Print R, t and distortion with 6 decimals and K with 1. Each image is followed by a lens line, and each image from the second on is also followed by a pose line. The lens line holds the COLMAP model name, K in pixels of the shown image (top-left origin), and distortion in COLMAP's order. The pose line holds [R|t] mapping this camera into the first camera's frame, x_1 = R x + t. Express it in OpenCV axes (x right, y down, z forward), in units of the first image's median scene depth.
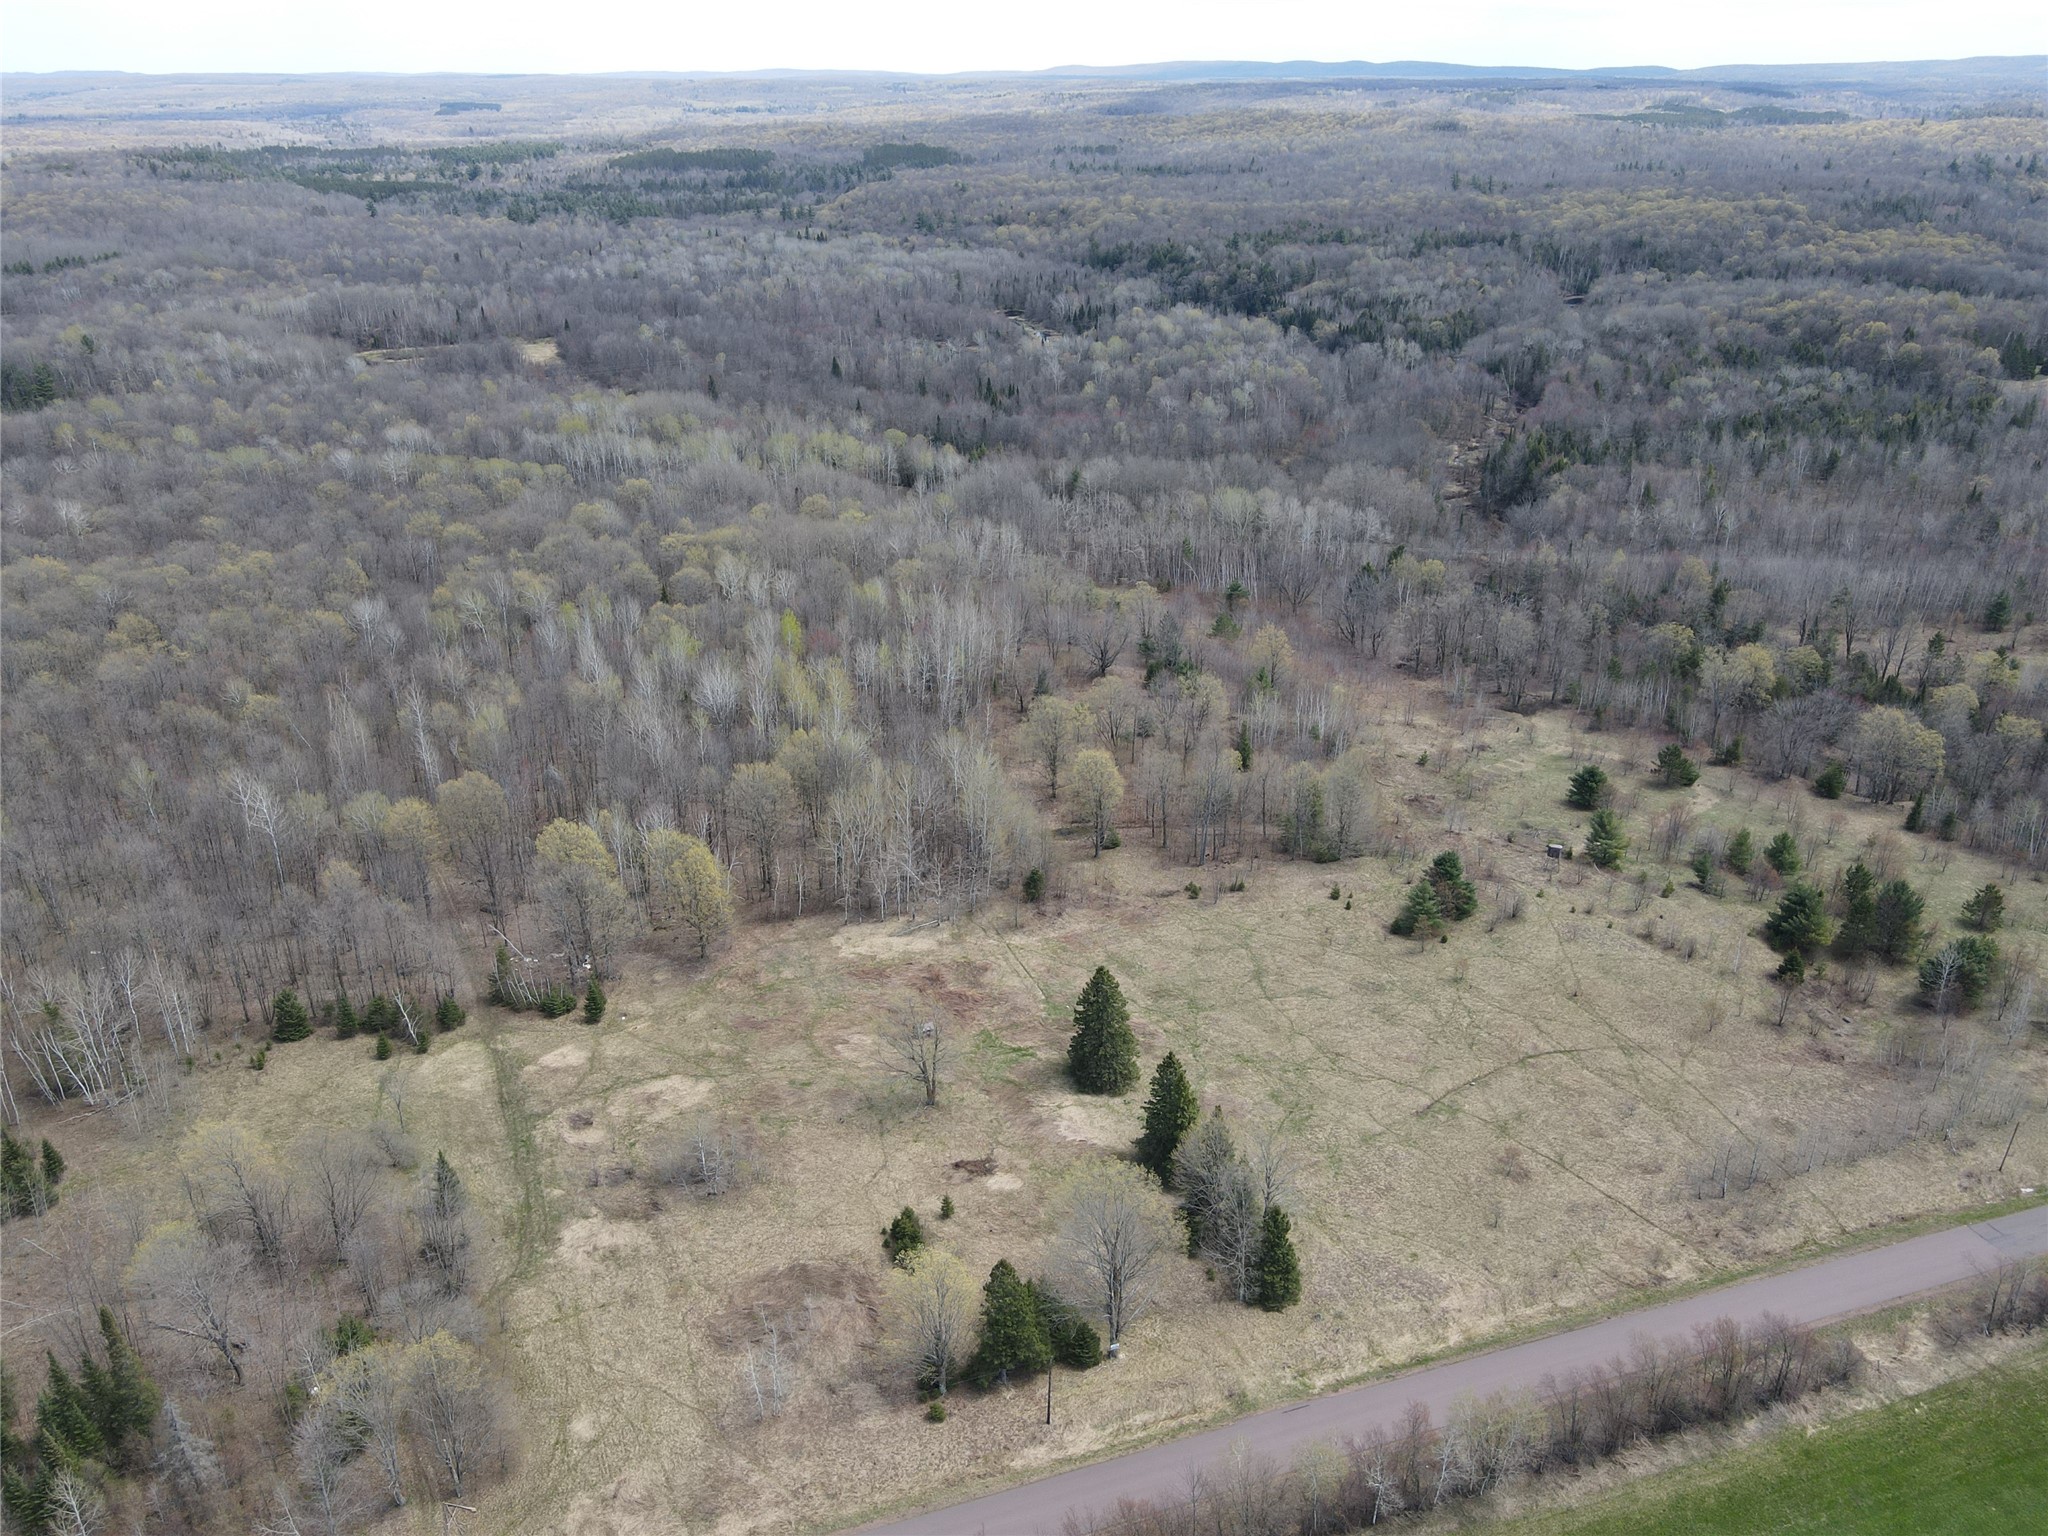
lens RADIAL K [[1507.2, 0, 1021.6], [0, 1507.2, 765.3], [0, 0, 1]] dist [0.006327, 0.013665]
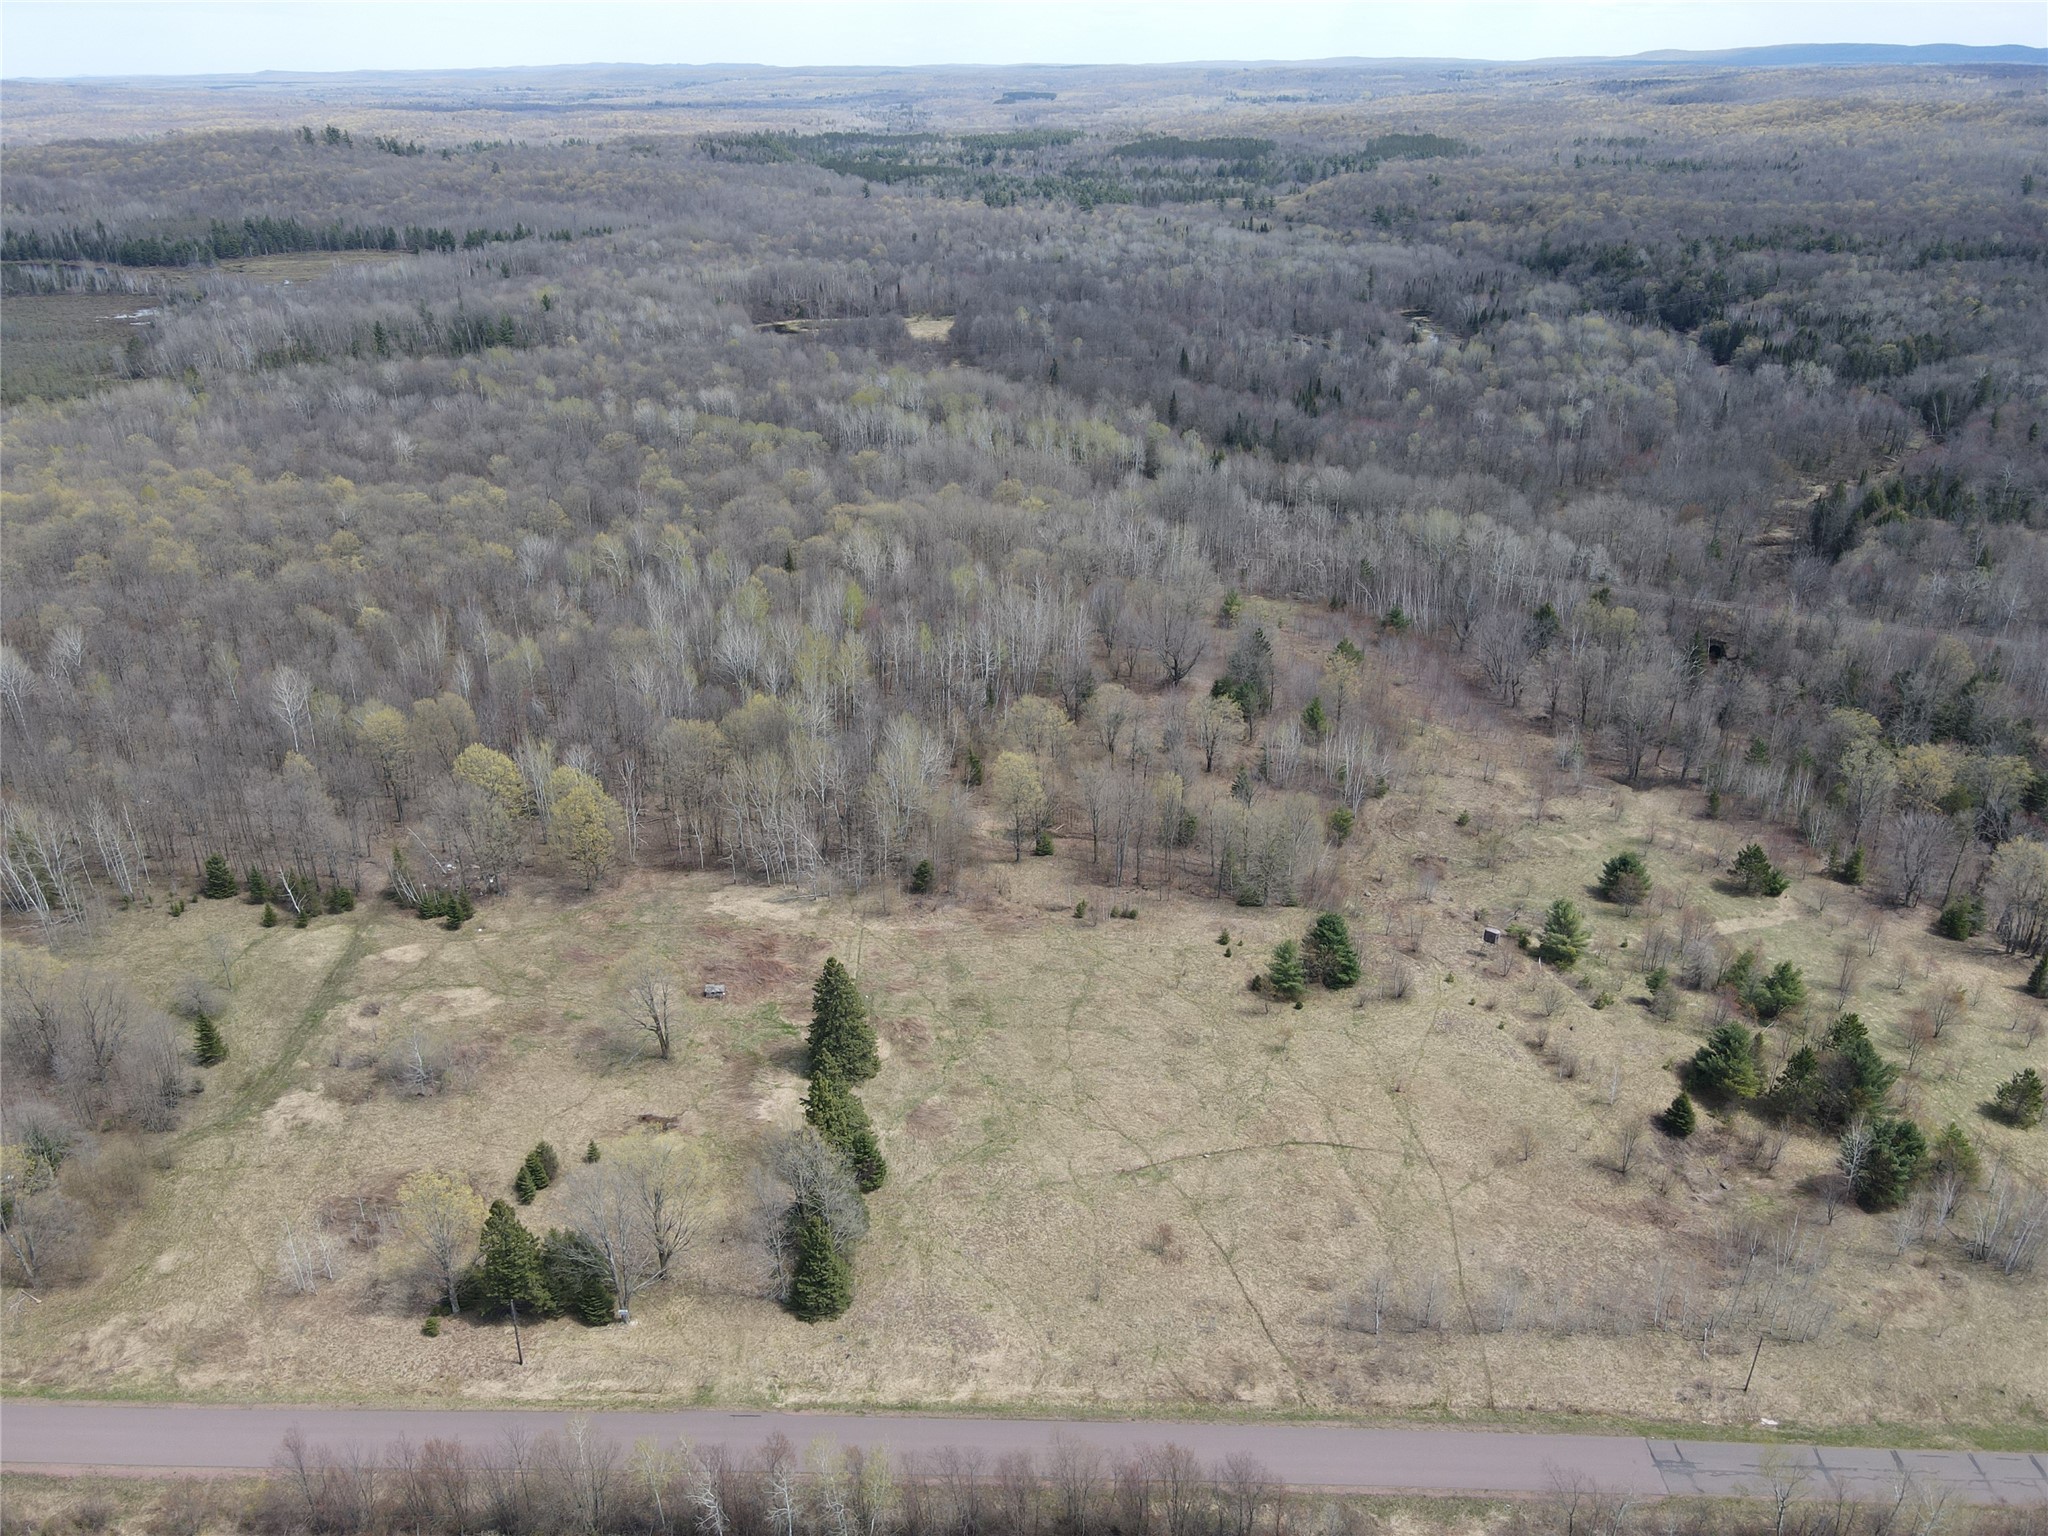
lens RADIAL K [[1507.2, 0, 1021.6], [0, 1507.2, 765.3], [0, 0, 1]] dist [0.006327, 0.013665]
pose [[0.941556, 0.139638, -0.306552, 0.422630], [-0.137728, 0.990075, 0.027966, -0.036009], [0.307415, 0.015889, 0.951443, 0.072384]]
